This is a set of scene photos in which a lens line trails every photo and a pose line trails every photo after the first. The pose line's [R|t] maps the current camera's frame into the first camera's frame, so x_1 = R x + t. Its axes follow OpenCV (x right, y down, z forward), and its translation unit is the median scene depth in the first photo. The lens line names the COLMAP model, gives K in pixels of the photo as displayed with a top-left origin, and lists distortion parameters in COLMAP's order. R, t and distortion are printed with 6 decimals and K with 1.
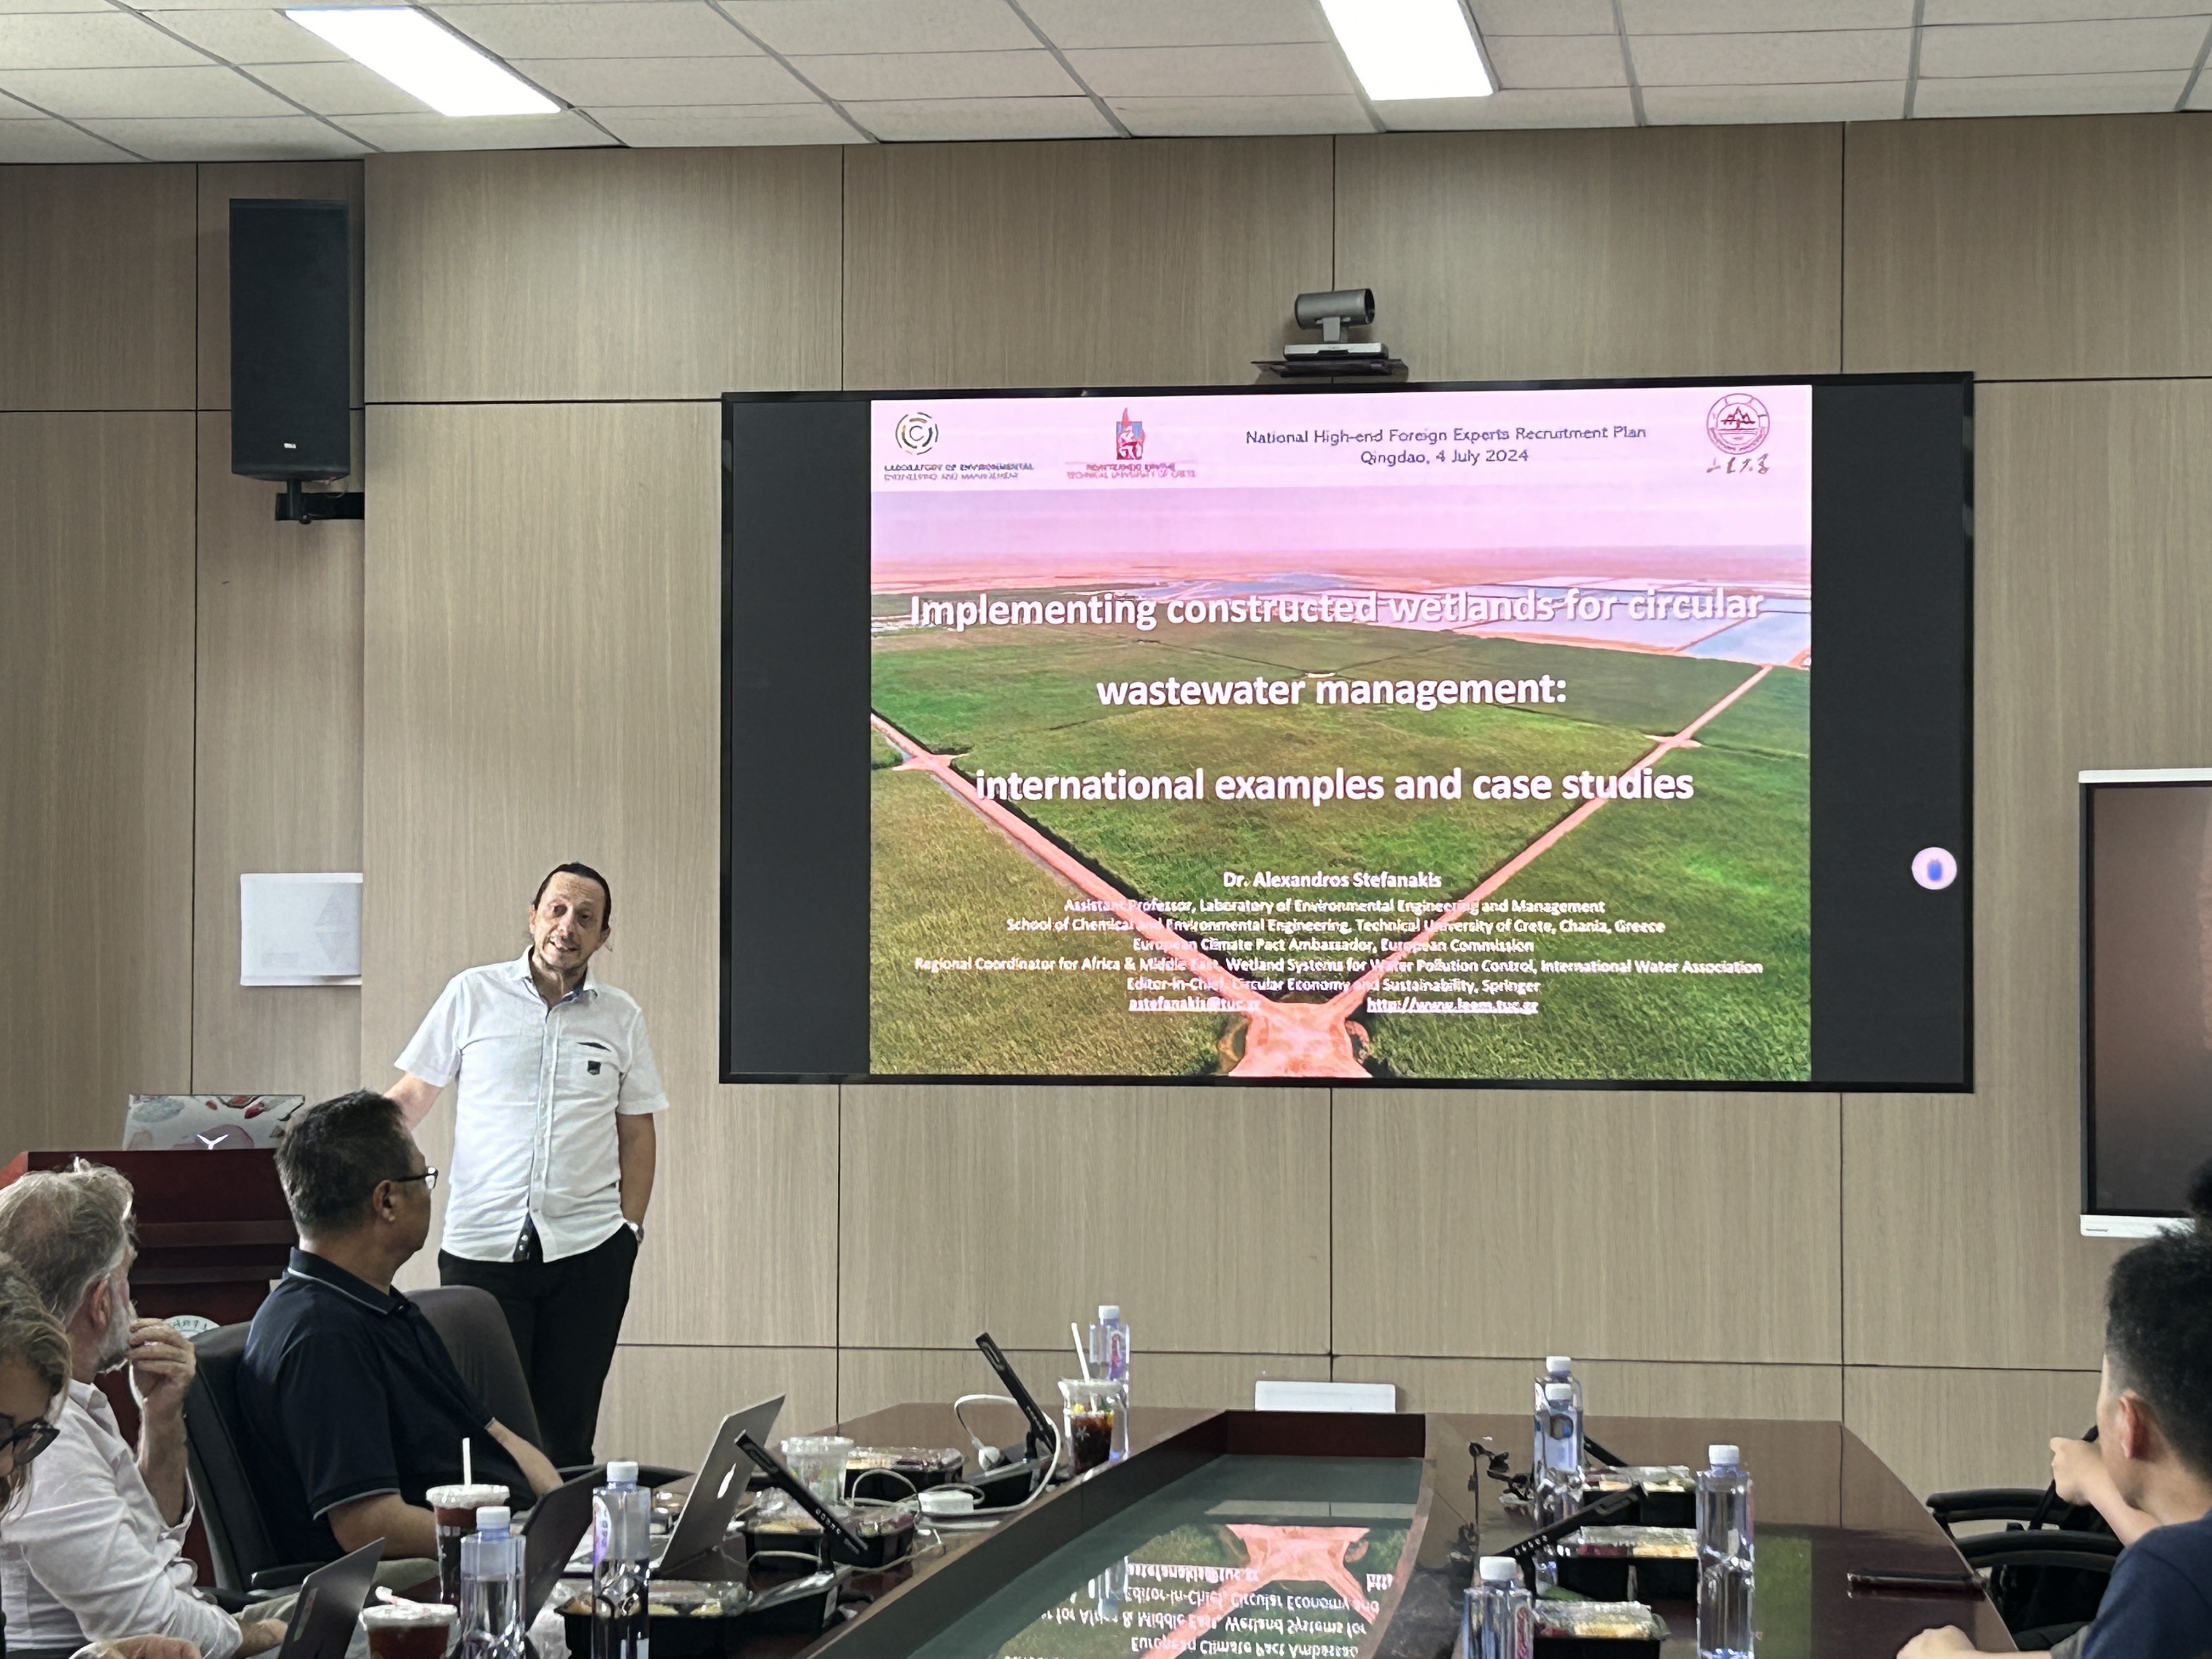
lens RADIAL K [[4786.6, 0, 1107.8], [0, 4786.6, 829.3], [0, 0, 1]] dist [-0.126340, 0.000000]
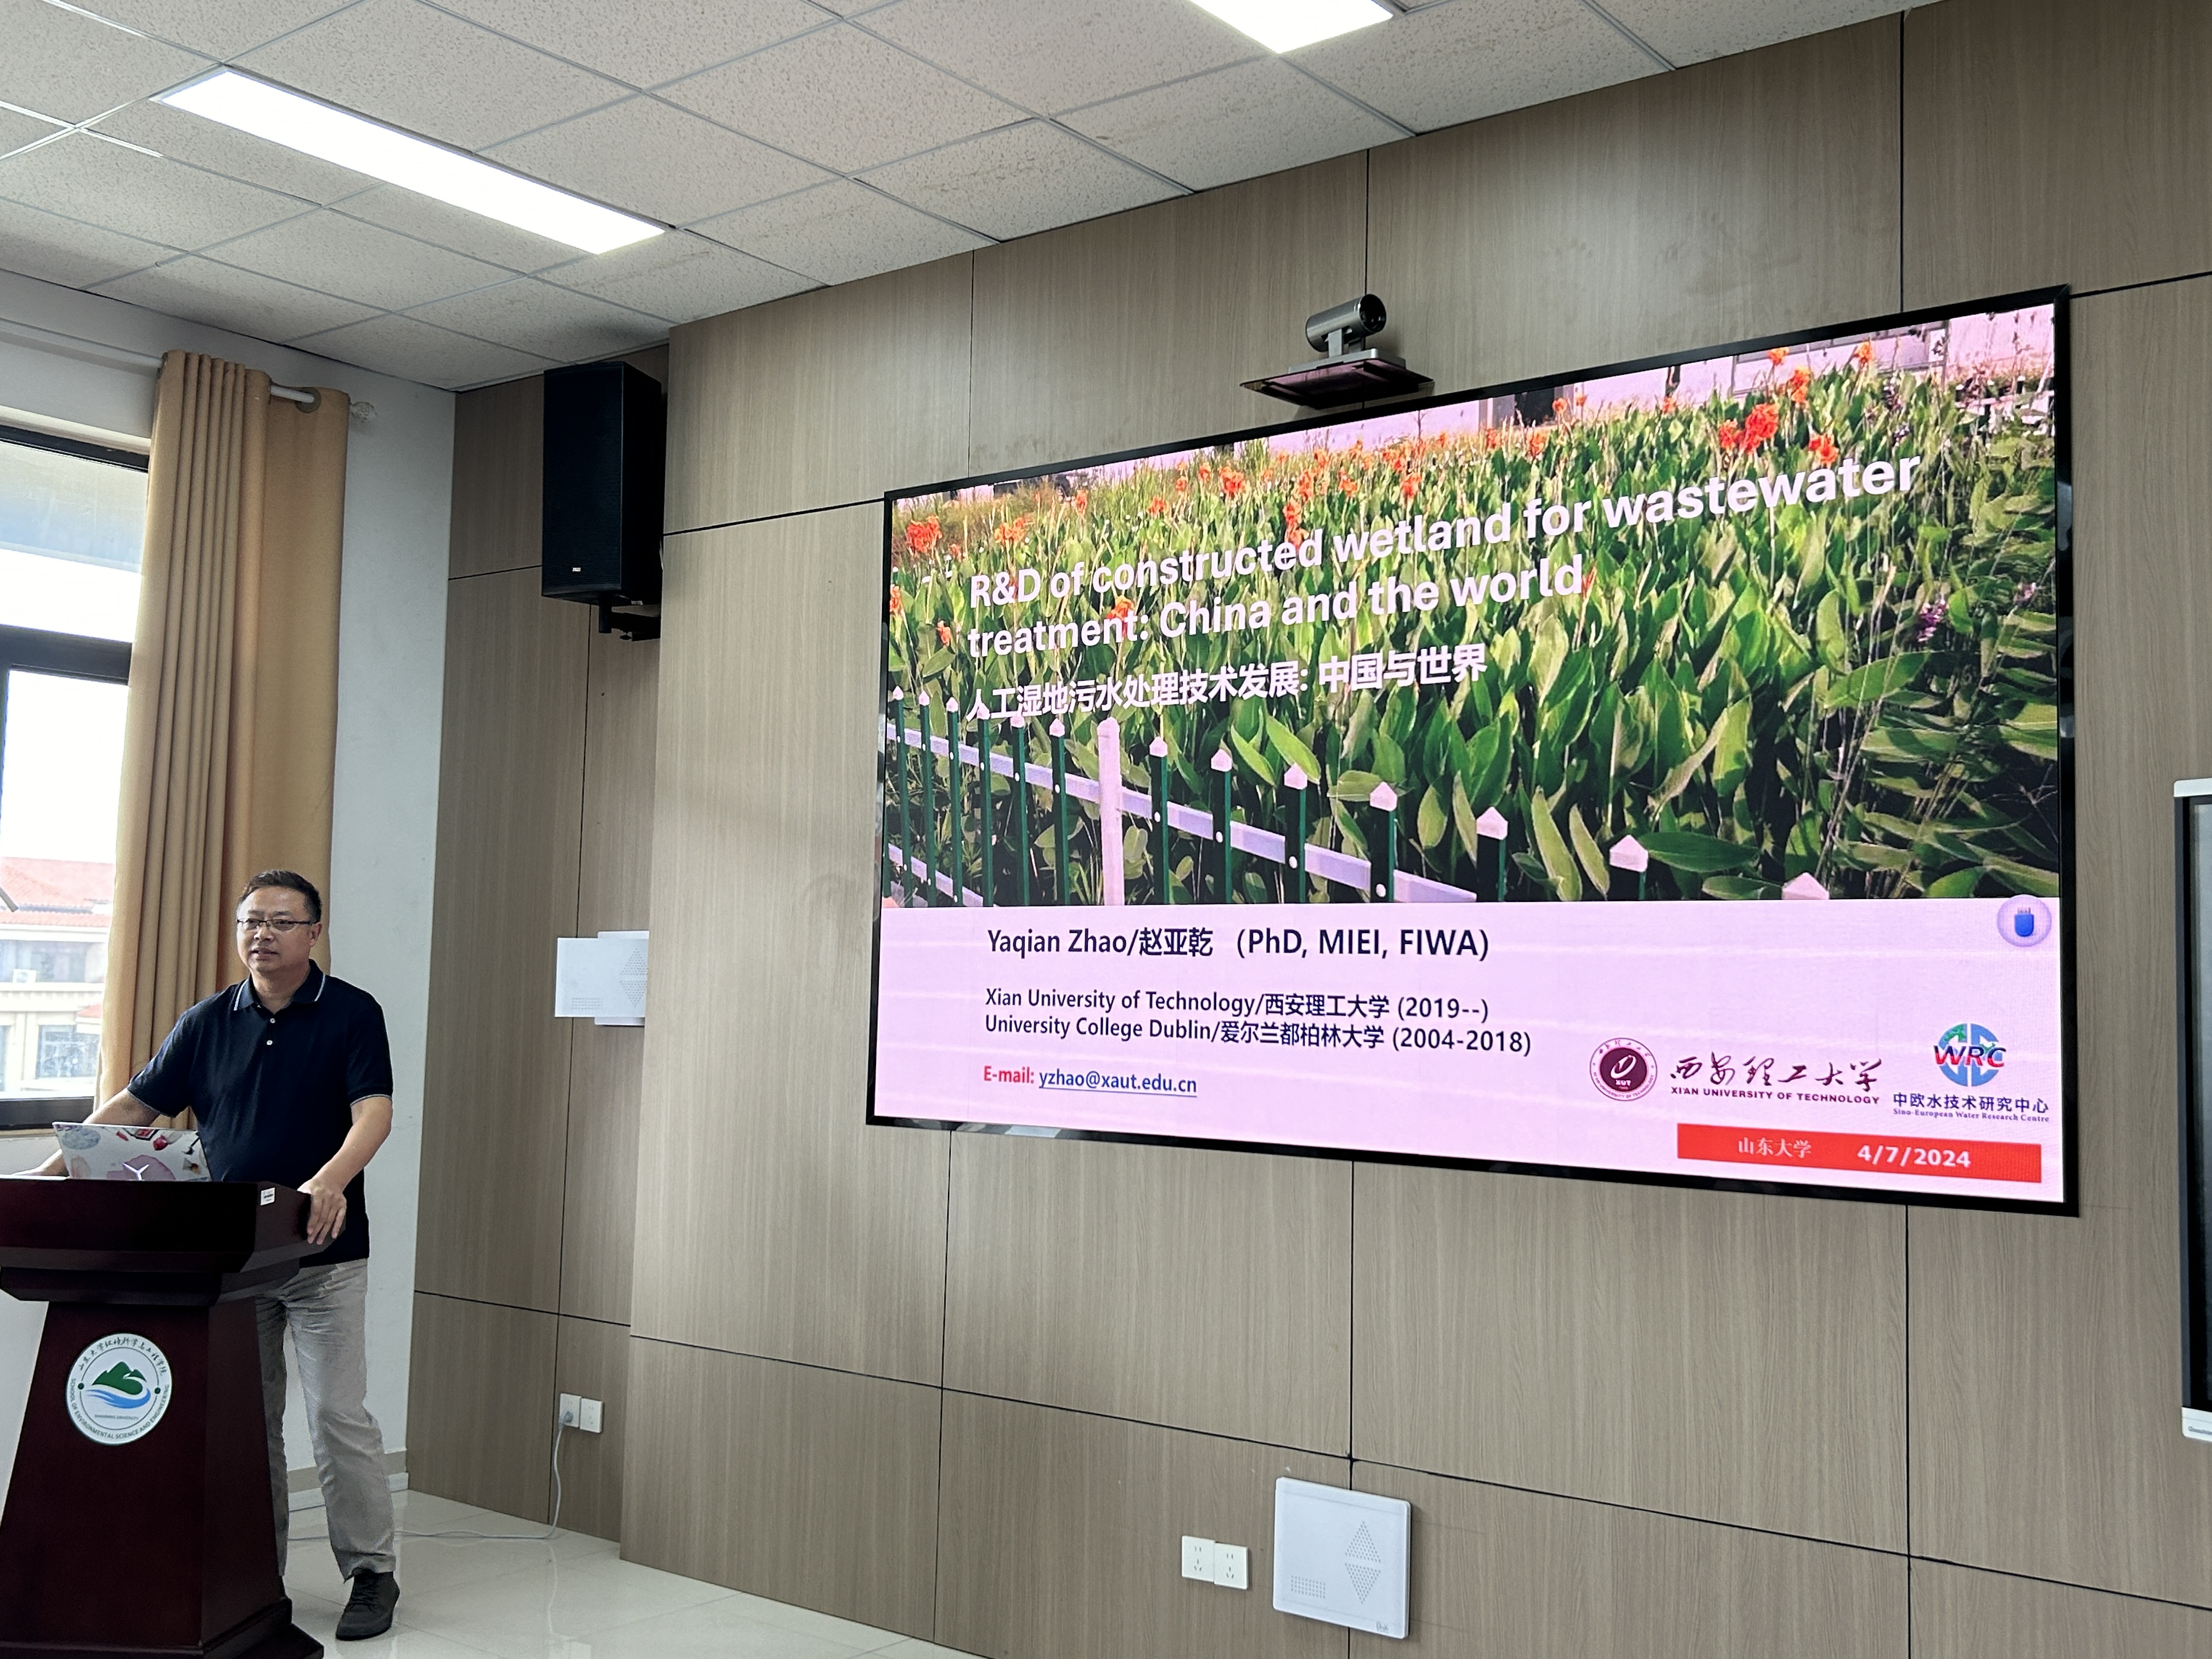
lens RADIAL K [[2210.7, 0, 1117.7], [0, 2210.7, 838.4], [0, 0, 1]] dist [-0.043148, 0.000000]
pose [[0.868502, -0.021530, -0.495217, 0.219688], [-0.005945, 0.998532, -0.053837, 0.014765], [0.495649, 0.049702, 0.867099, 0.610397]]
